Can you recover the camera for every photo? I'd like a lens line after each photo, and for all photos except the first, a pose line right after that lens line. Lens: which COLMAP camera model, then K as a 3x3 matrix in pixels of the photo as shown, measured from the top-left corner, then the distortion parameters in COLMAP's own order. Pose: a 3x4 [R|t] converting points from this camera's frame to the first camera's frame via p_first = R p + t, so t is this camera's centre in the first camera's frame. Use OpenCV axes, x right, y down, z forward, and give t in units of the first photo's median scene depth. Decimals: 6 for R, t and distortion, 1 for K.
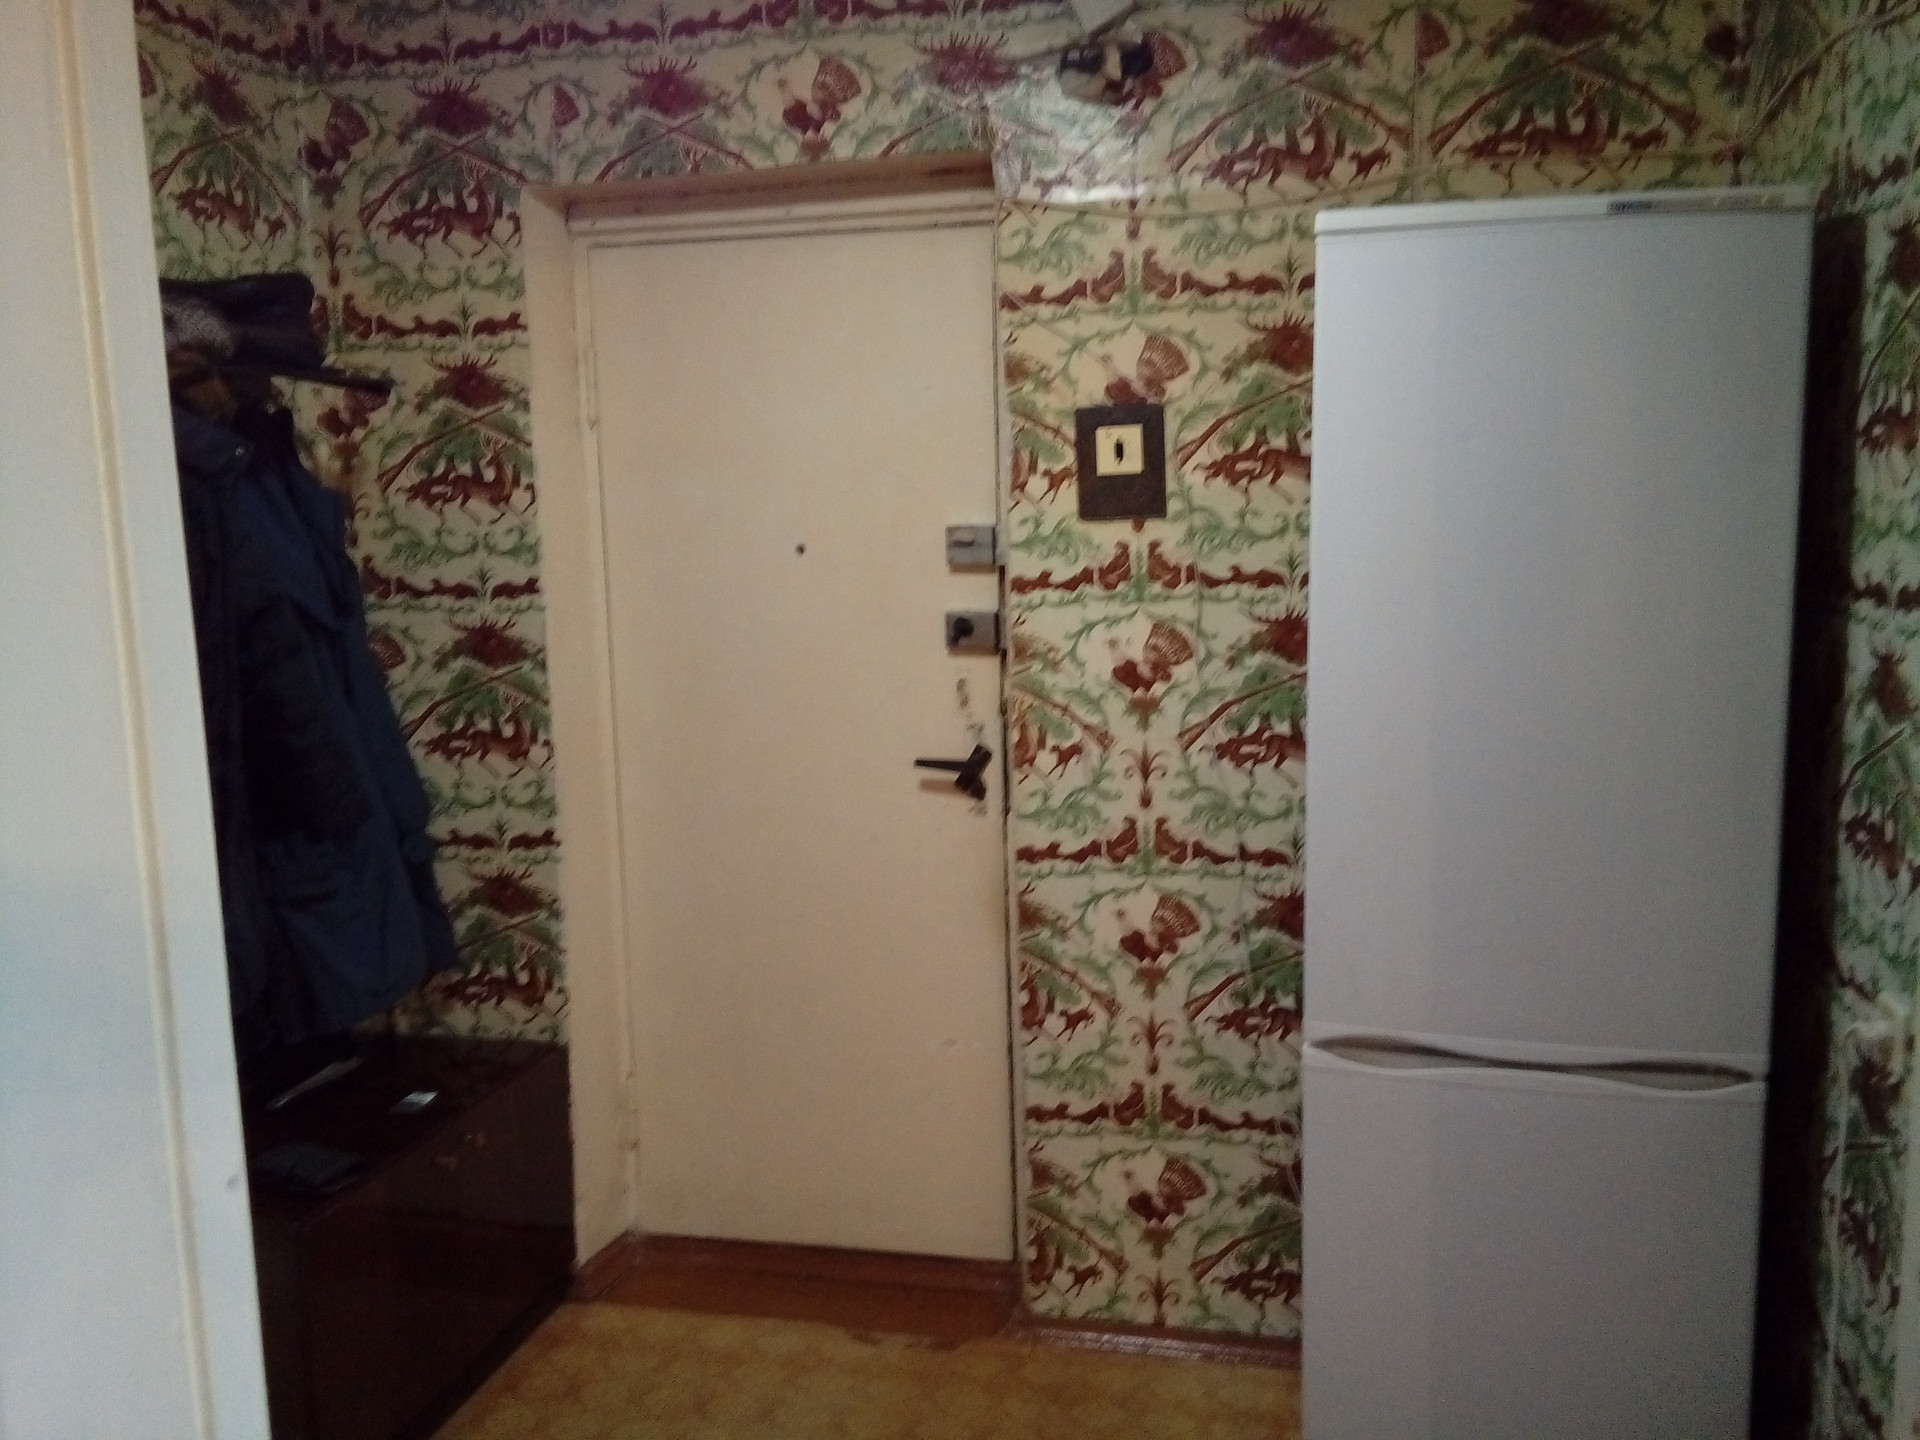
lens RADIAL K [[1584.0, 0, 960.0], [0, 1584.0, 720.0], [0, 0, 1]] dist [0.138505, -0.267782]
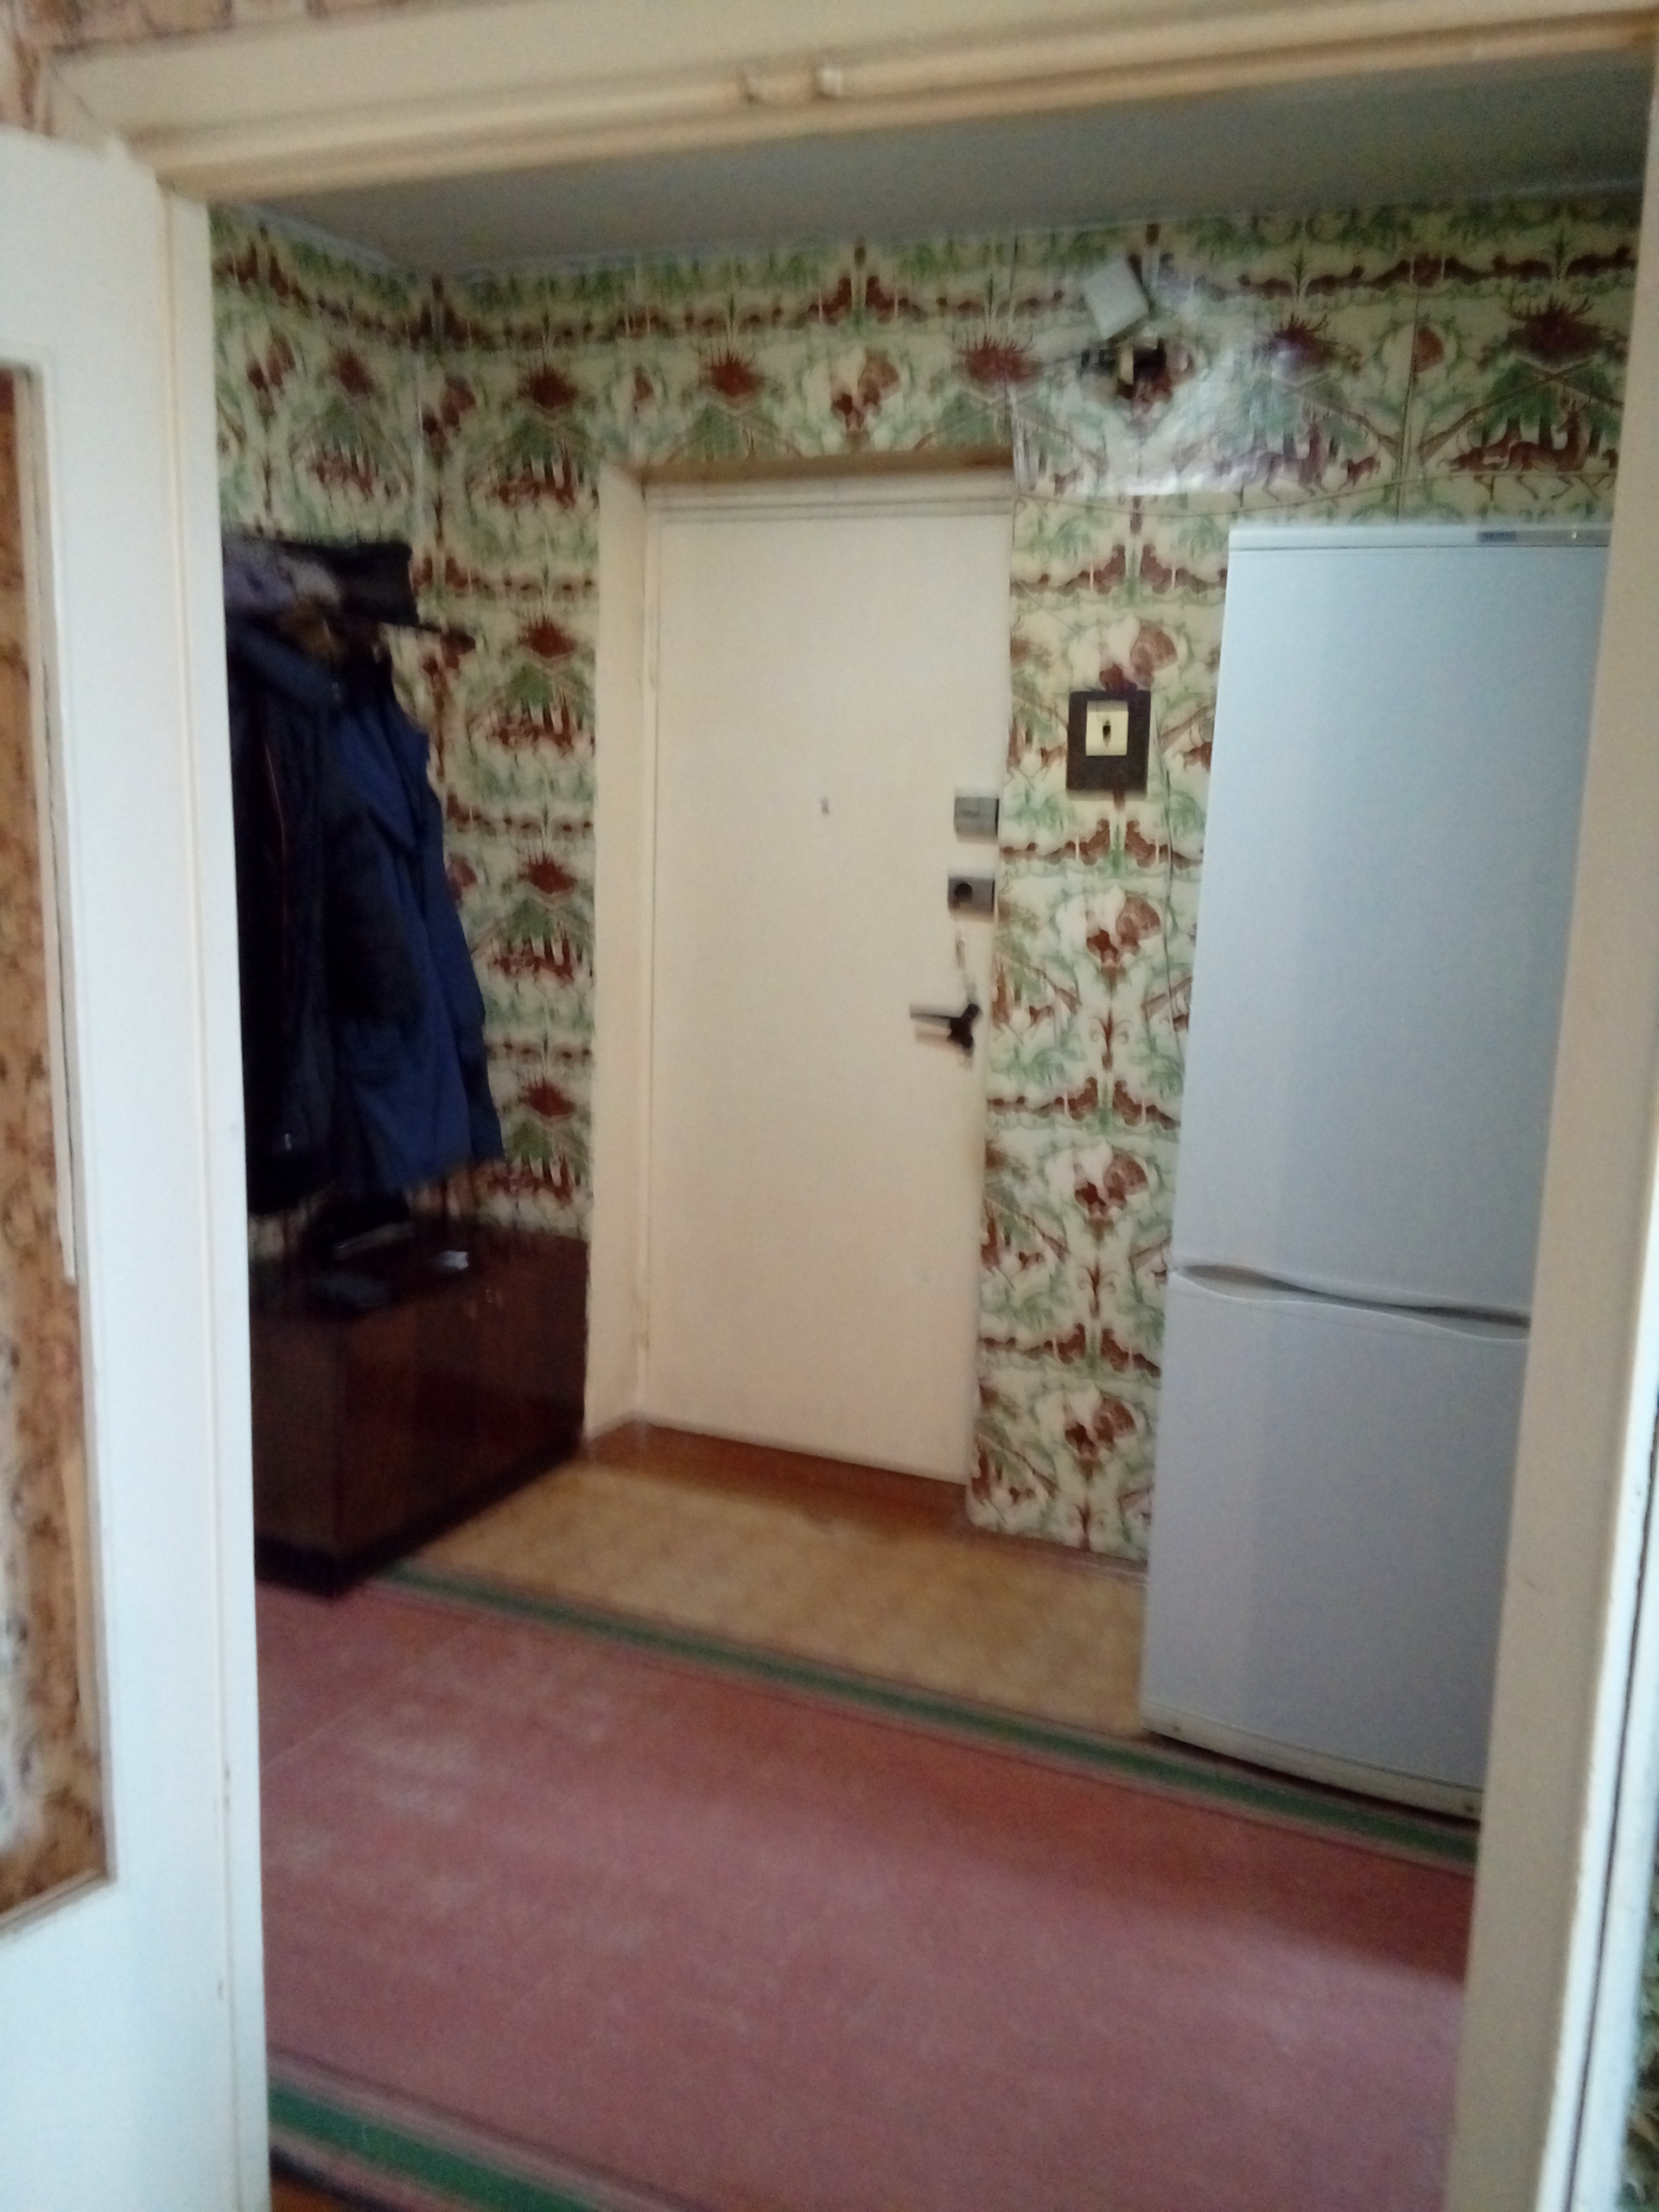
lens RADIAL K [[1824.9, 0, 829.5], [0, 1824.9, 1106.0], [0, 0, 1]] dist [0.138505, -0.267782]
pose [[0.979078, 0.093150, -0.180911, 0.156599], [-0.084552, 0.994917, 0.054690, 0.028333], [0.185086, -0.038249, 0.981978, -0.244947]]
